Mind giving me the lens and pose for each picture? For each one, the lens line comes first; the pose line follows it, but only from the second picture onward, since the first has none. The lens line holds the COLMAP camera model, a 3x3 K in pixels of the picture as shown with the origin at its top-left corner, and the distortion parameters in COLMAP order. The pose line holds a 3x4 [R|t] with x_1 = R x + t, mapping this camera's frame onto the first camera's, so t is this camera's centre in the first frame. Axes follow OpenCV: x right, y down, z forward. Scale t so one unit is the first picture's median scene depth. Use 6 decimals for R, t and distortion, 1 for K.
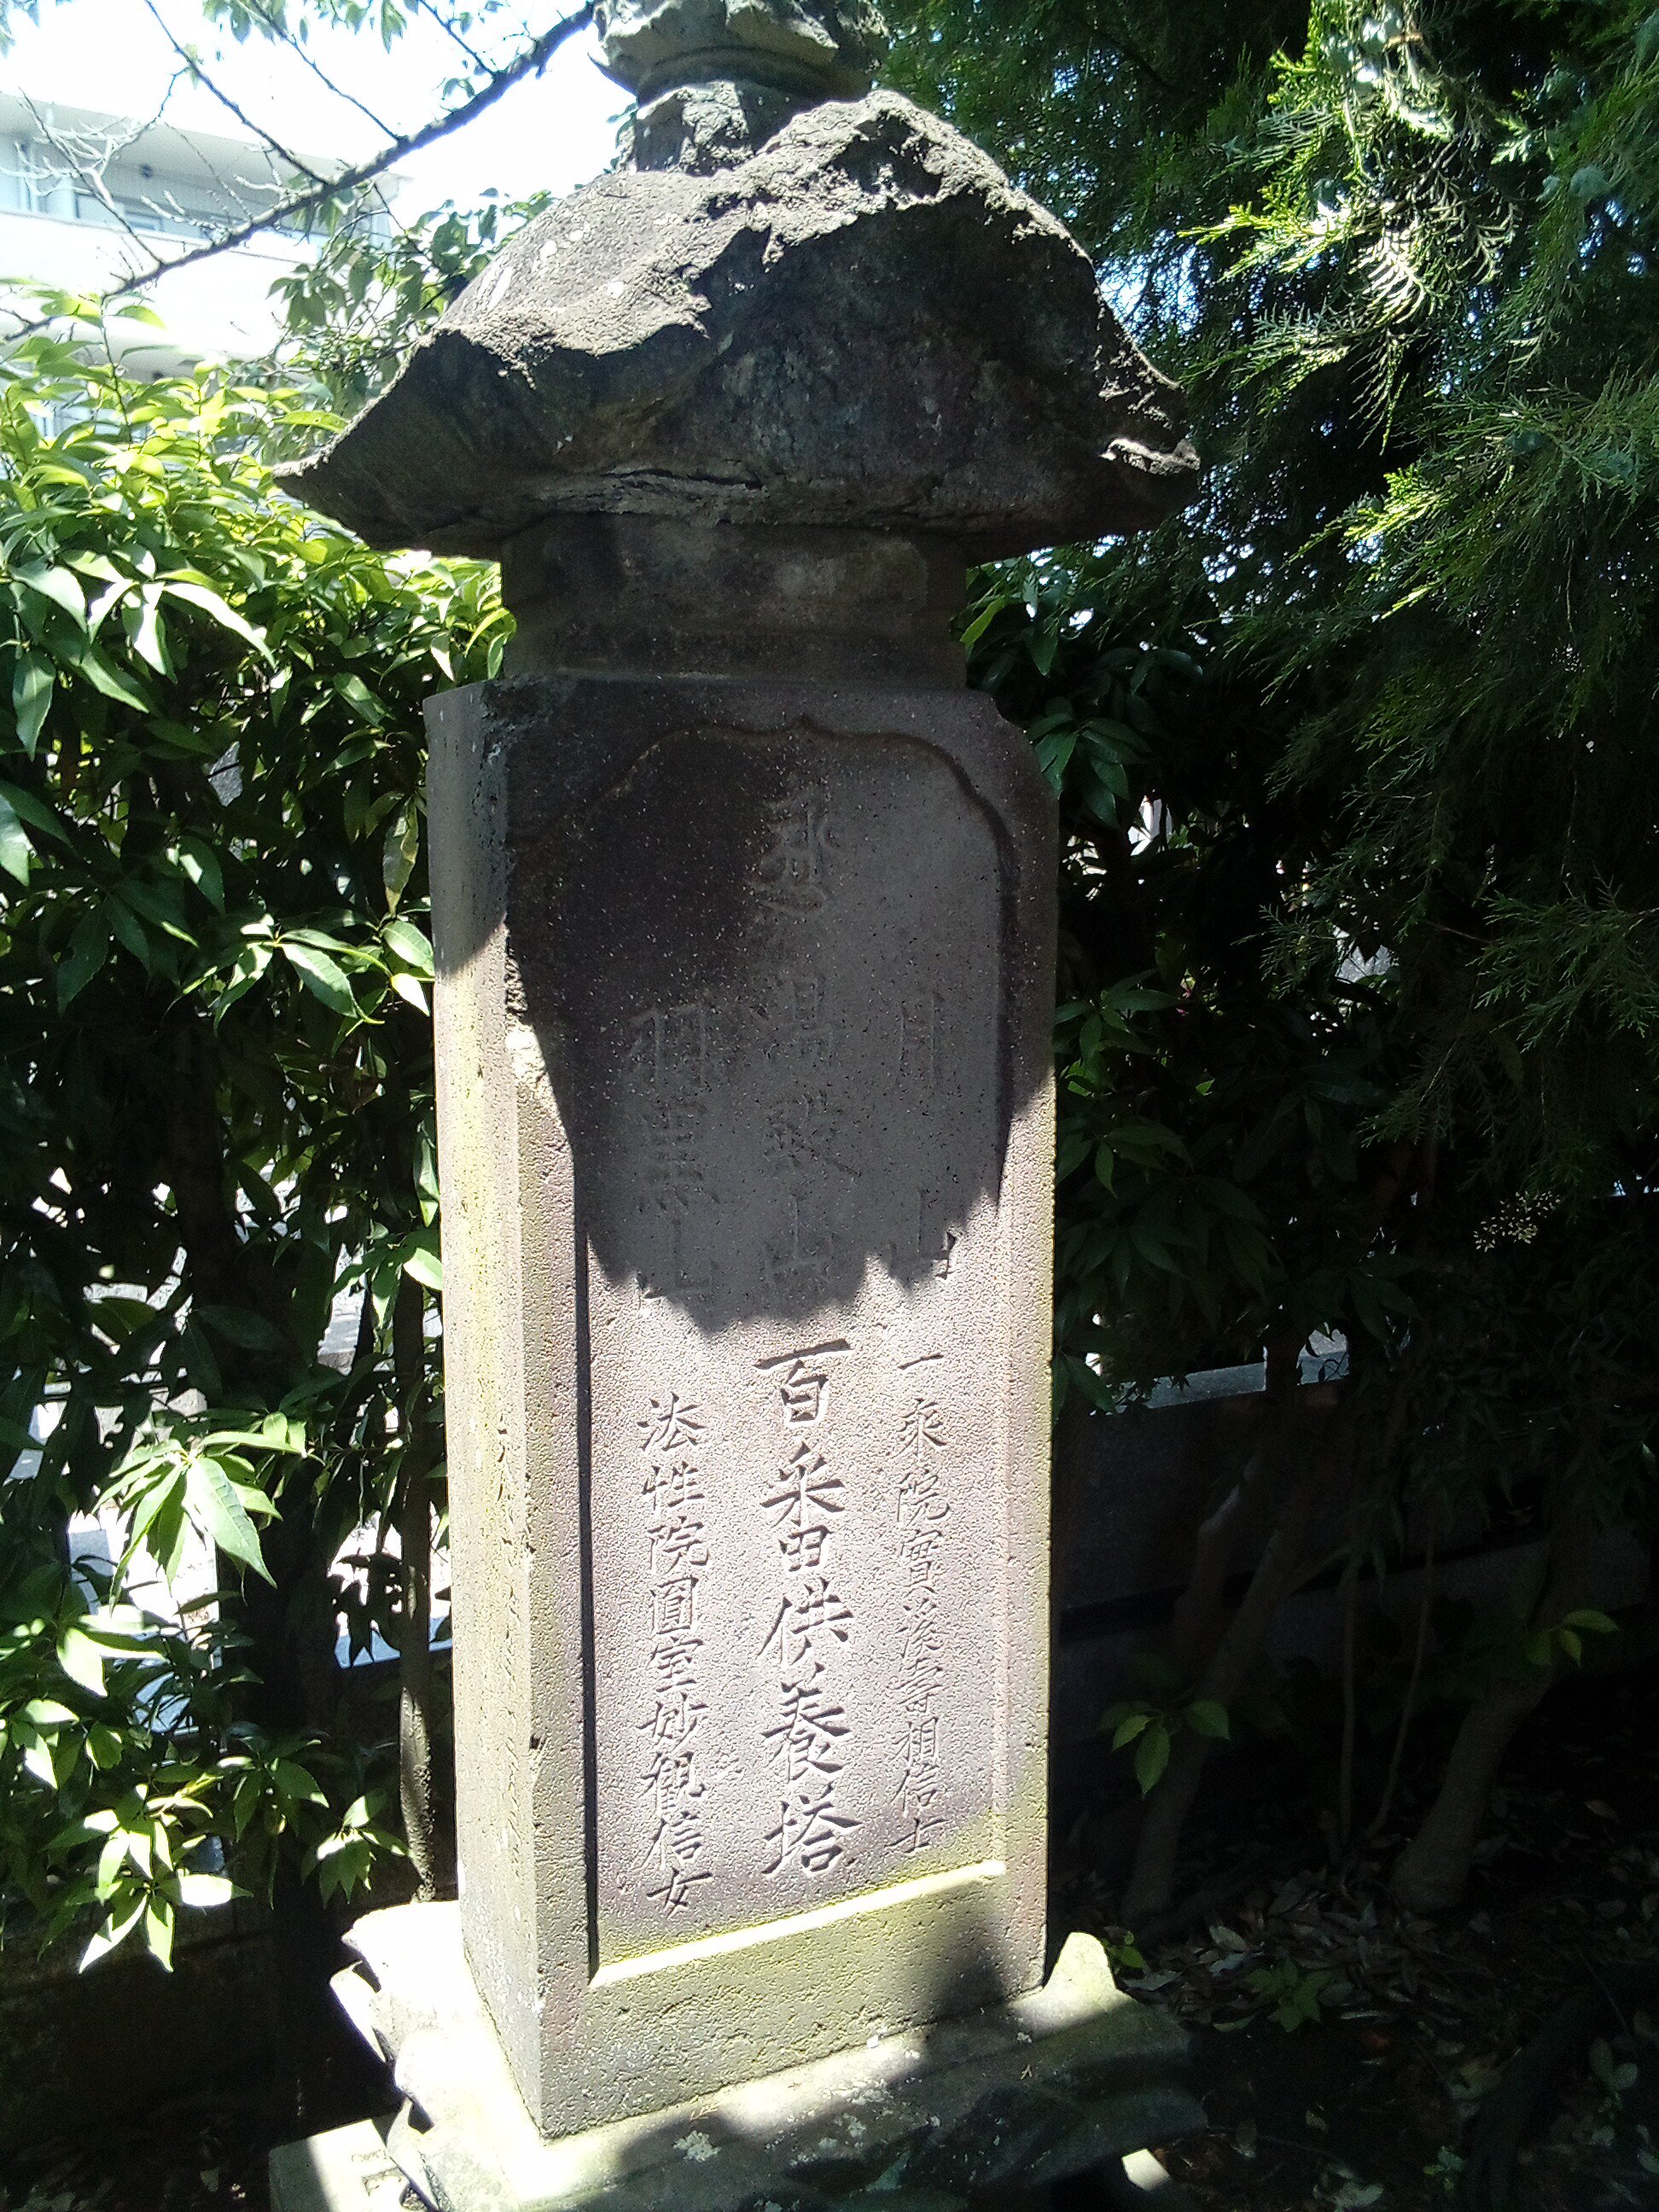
lens RADIAL K [[1820.3, 0, 828.4], [0, 1820.3, 1103.1], [0, 0, 1]] dist [0.030989, -0.045034]
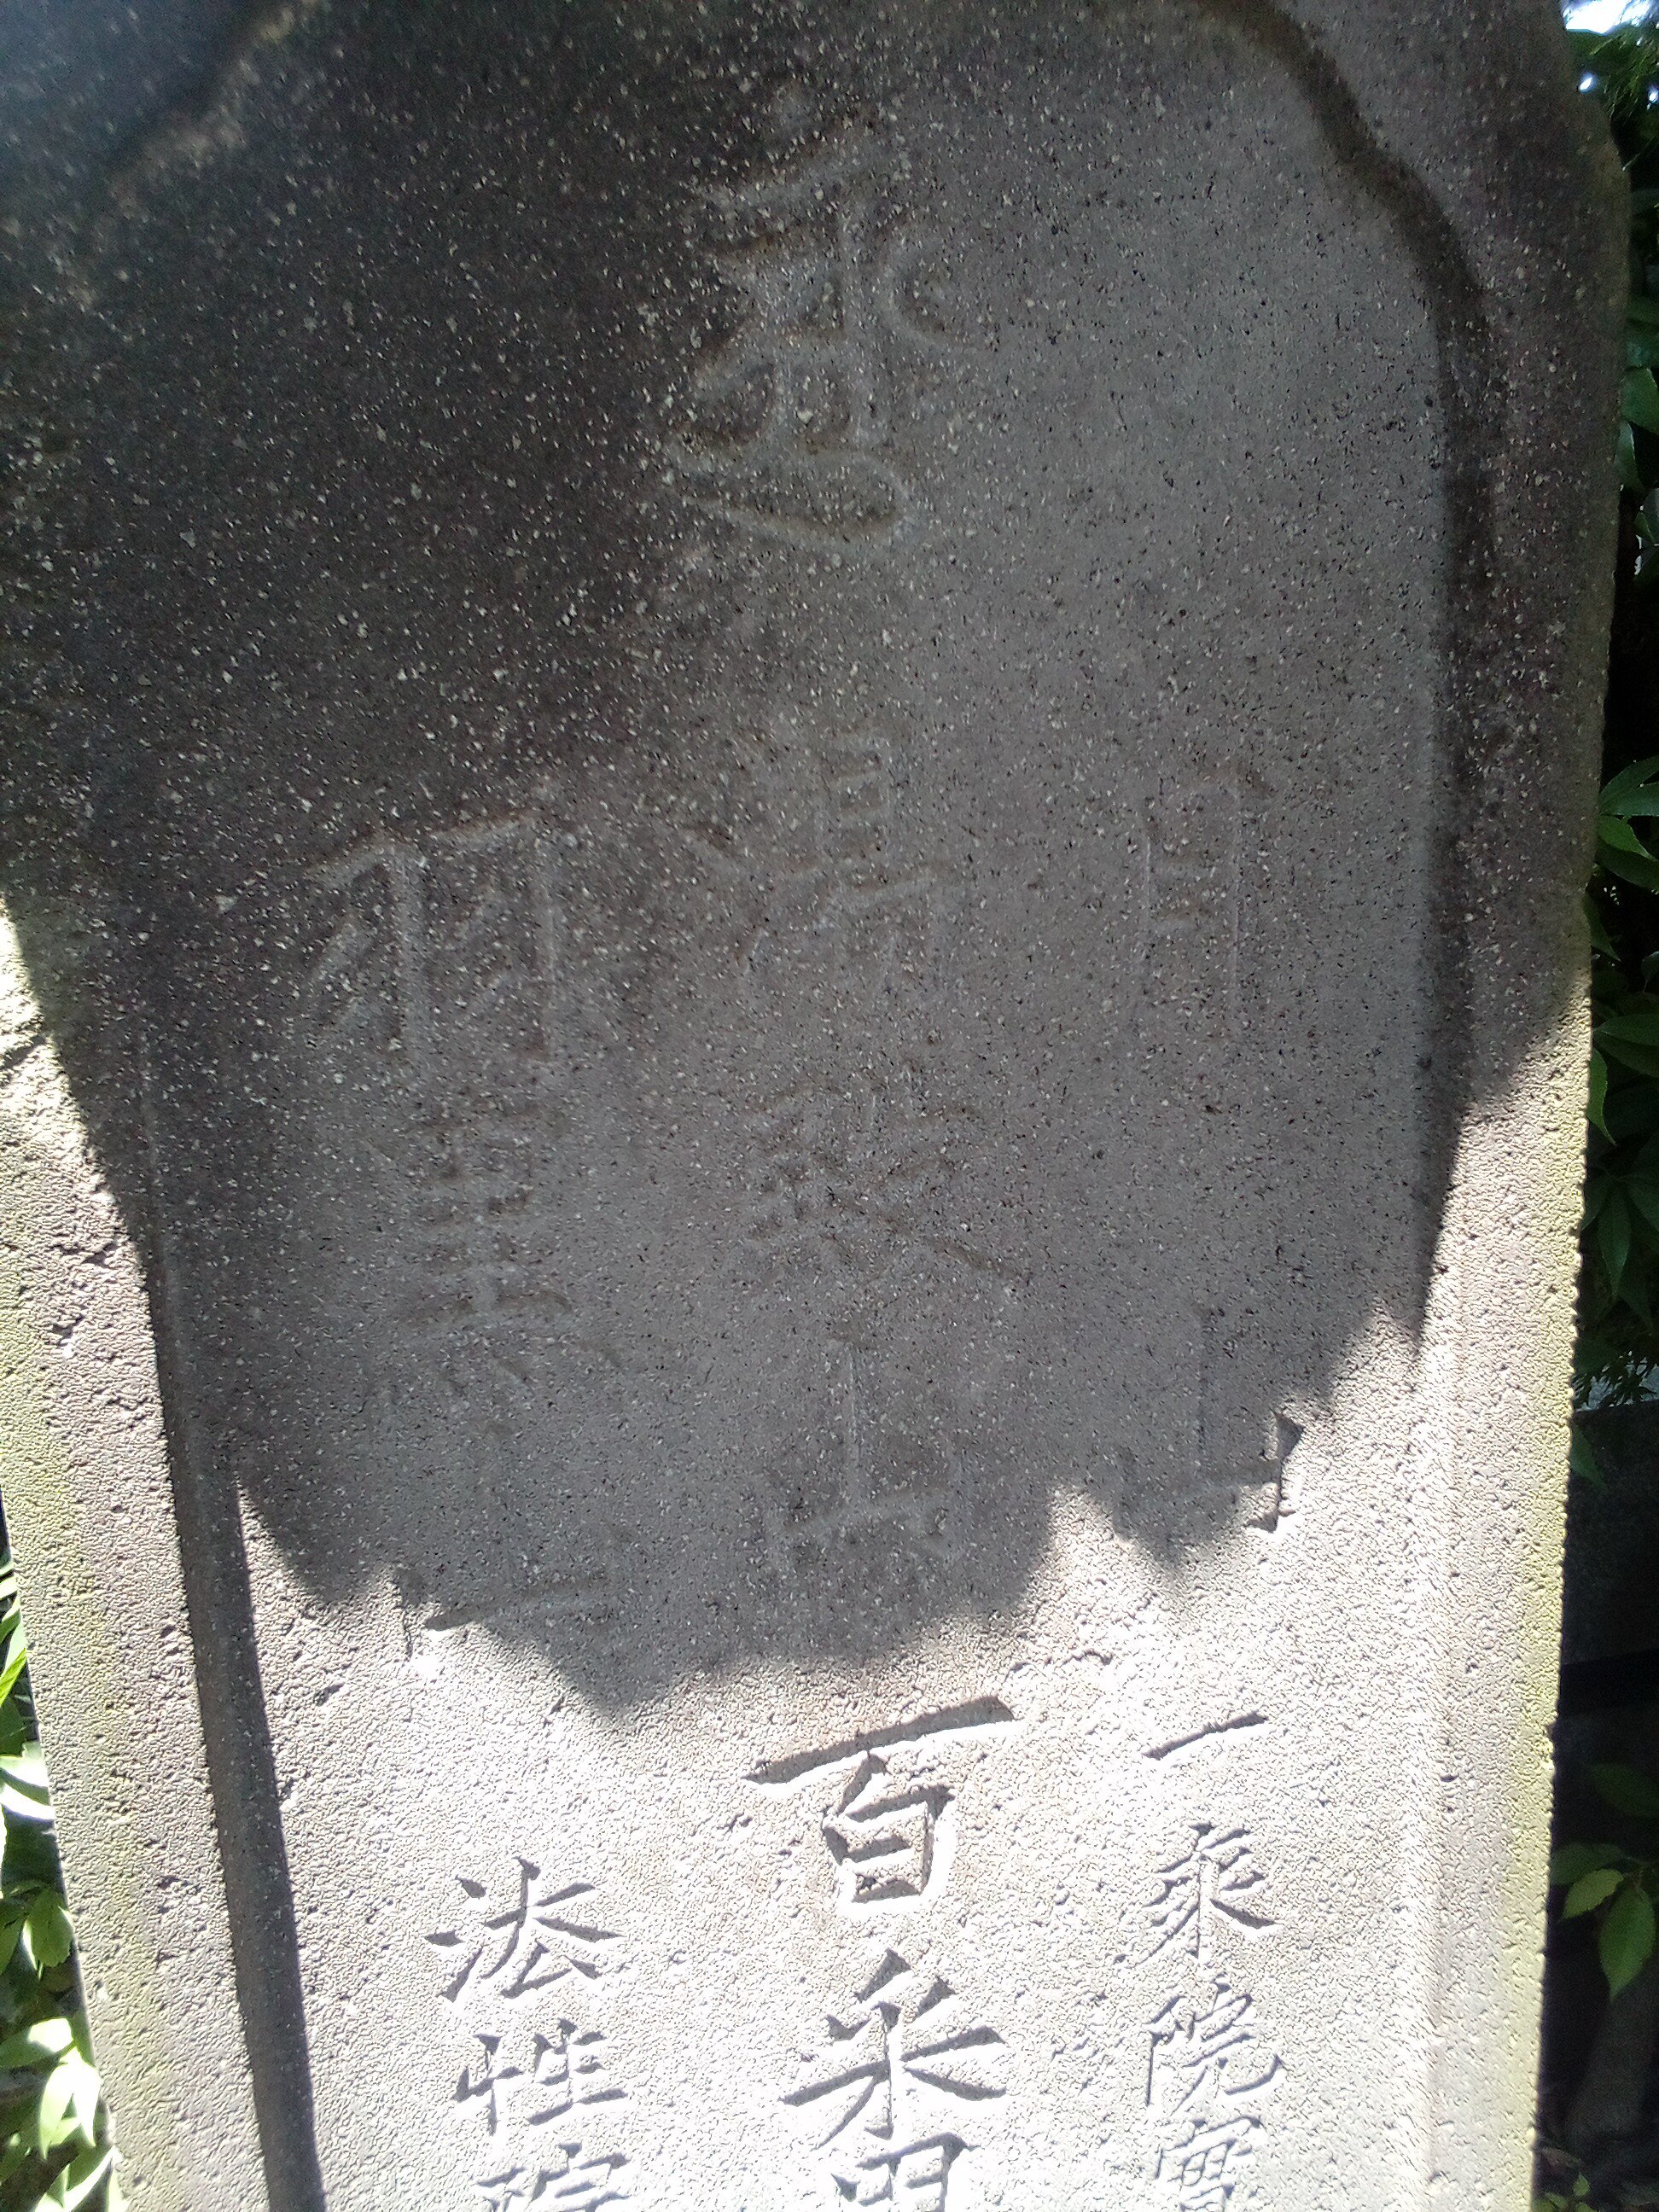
lens RADIAL K [[1820.3, 0, 832.9], [0, 1820.3, 1121.2], [0, 0, 1]] dist [0.030989, -0.045034]
pose [[0.979211, 0.004863, -0.202788, 0.053214], [0.016087, 0.994702, 0.101532, -0.030627], [0.202208, -0.102684, 0.973945, 0.641296]]
